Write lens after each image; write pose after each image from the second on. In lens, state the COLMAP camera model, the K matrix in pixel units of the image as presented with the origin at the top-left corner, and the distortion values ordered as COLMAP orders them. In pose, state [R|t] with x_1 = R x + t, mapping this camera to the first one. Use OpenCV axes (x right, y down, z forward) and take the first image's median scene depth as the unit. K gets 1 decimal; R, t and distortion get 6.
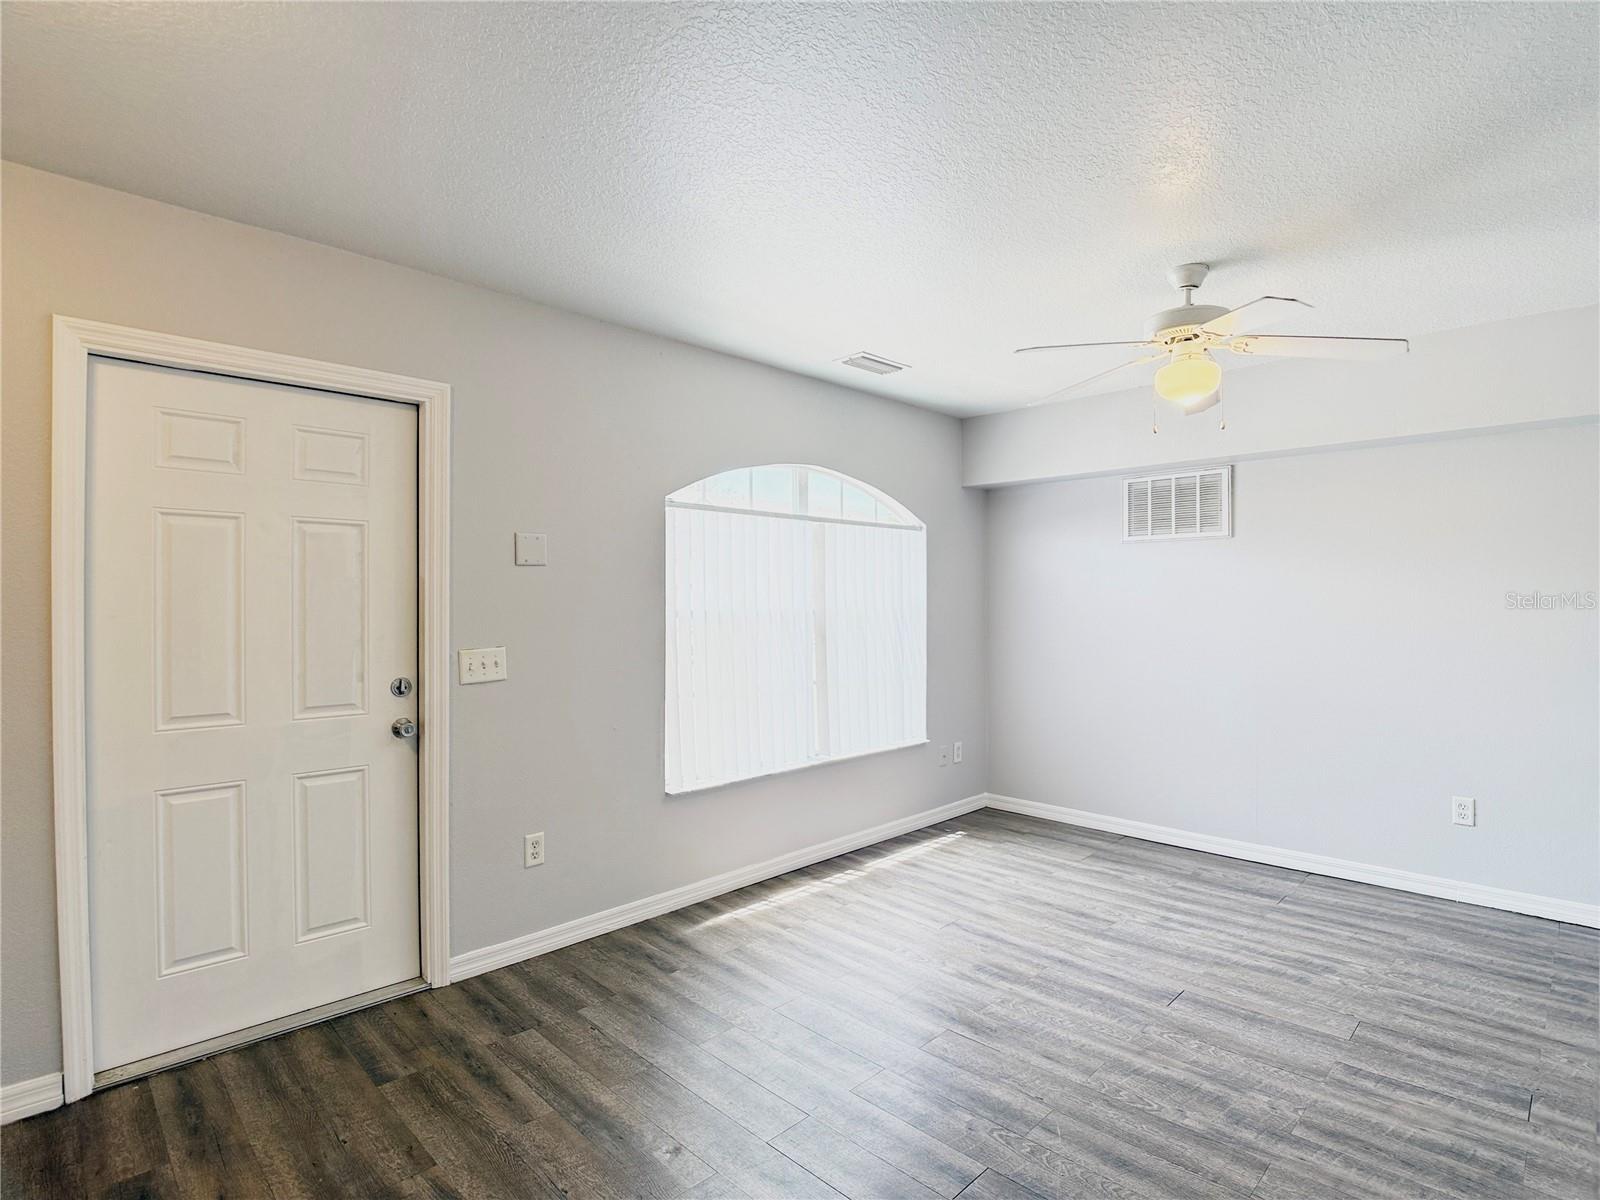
lens RADIAL K [[815.1, 0, 802.8], [0, 815.1, 604.4], [0, 0, 1]] dist [-0.020901, 0.001238]
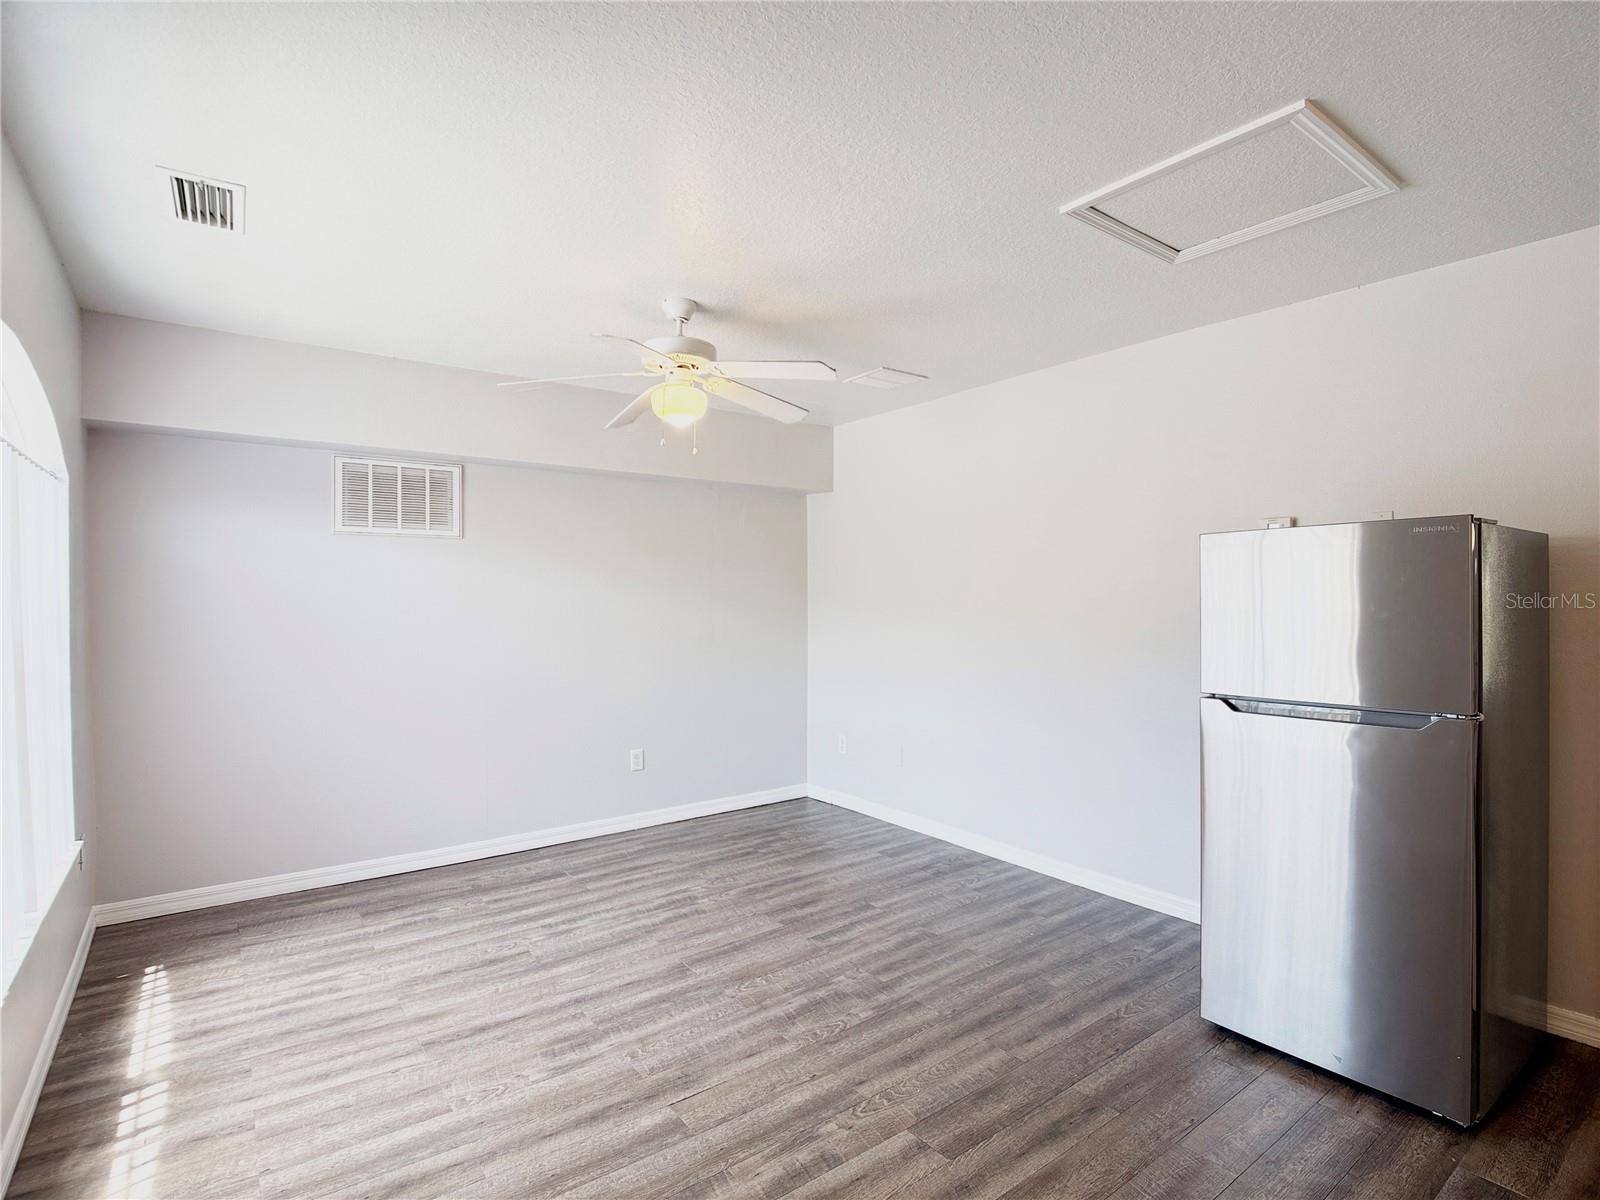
lens RADIAL K [[814.6, 0, 805.8], [0, 814.6, 600.5], [0, 0, 1]] dist [0.004318, -0.023540]
pose [[0.143479, -0.002981, 0.989649, -0.576799], [0.007225, 0.999972, 0.001964, -0.008449], [-0.989627, 0.006868, 0.143497, 0.650615]]
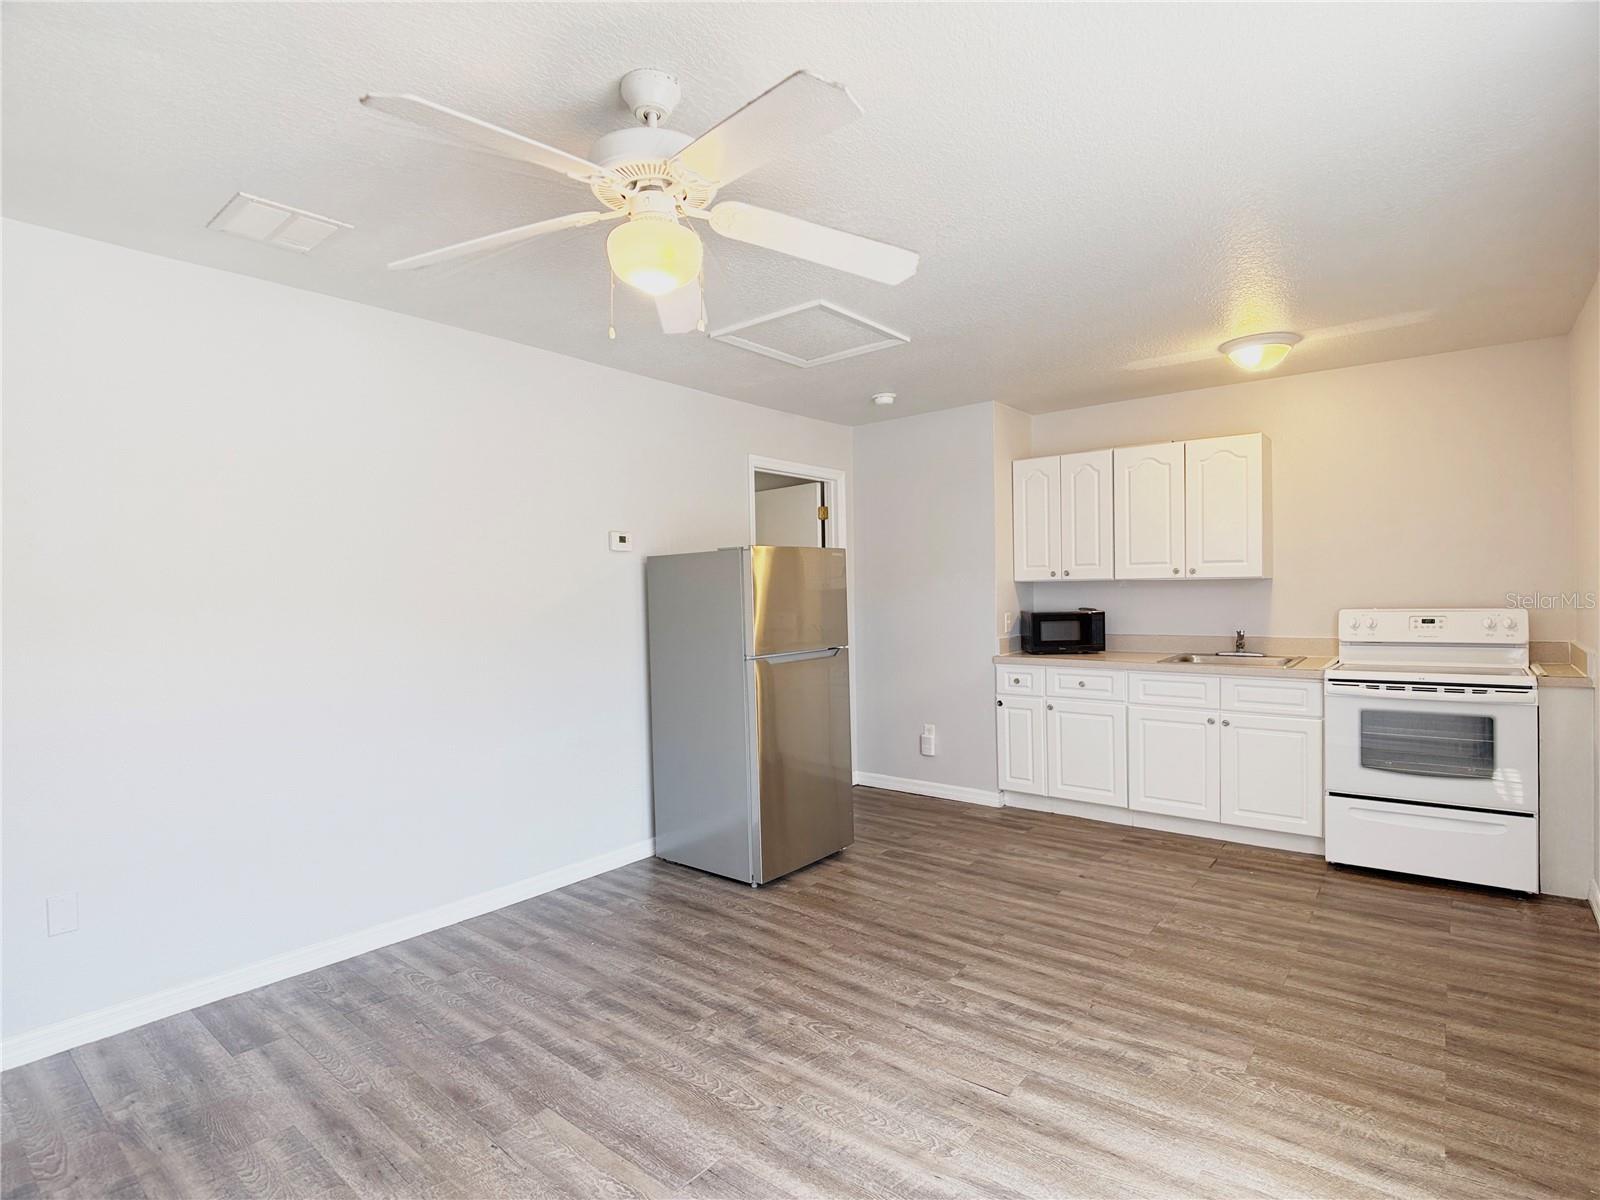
lens RADIAL K [[814.6, 0, 805.8], [0, 814.6, 600.5], [0, 0, 1]] dist [0.004318, -0.023540]
pose [[-0.993483, 0.022216, -0.111797, 0.420302], [0.020991, 0.999706, 0.012125, -0.004529], [0.112033, 0.009699, -0.993657, 1.613454]]
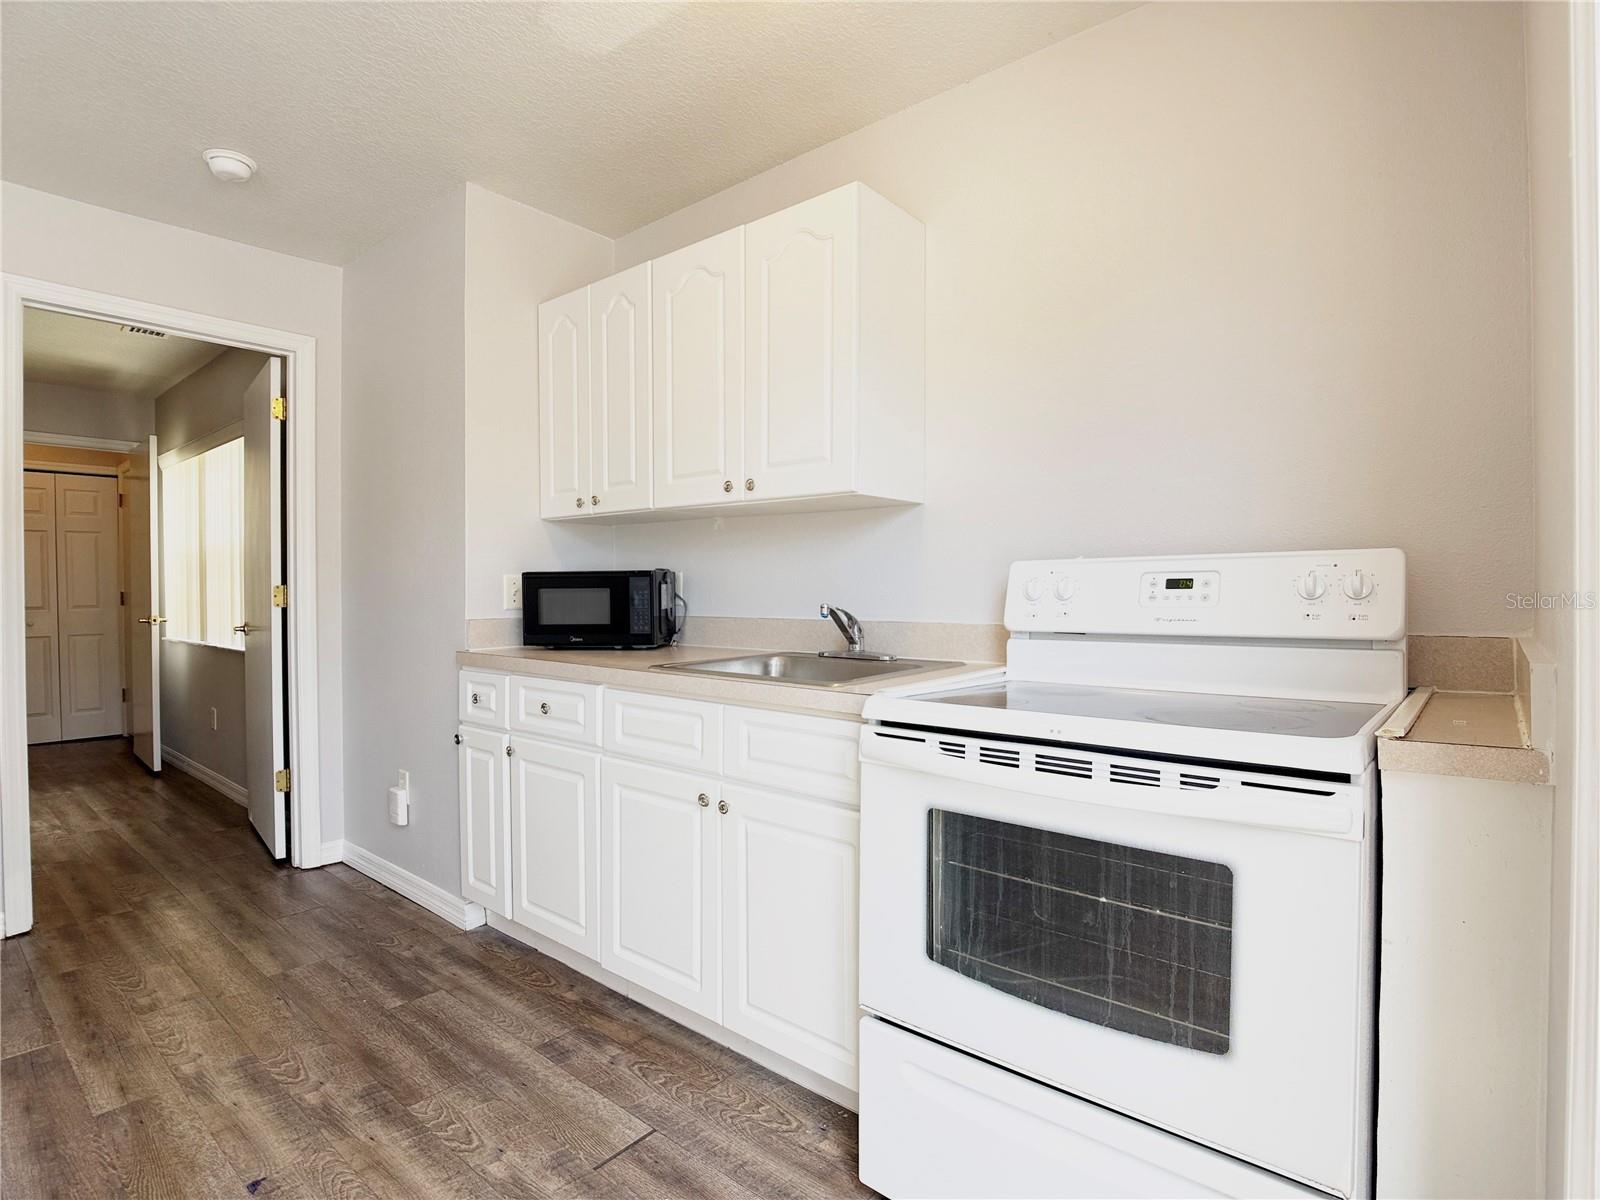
lens RADIAL K [[815.1, 0, 802.8], [0, 815.1, 604.4], [0, 0, 1]] dist [-0.020901, 0.001238]
pose [[-0.997118, 0.006060, -0.075625, -0.480609], [0.004808, 0.999848, 0.016738, 0.073966], [0.075715, 0.016326, -0.996996, 0.912372]]
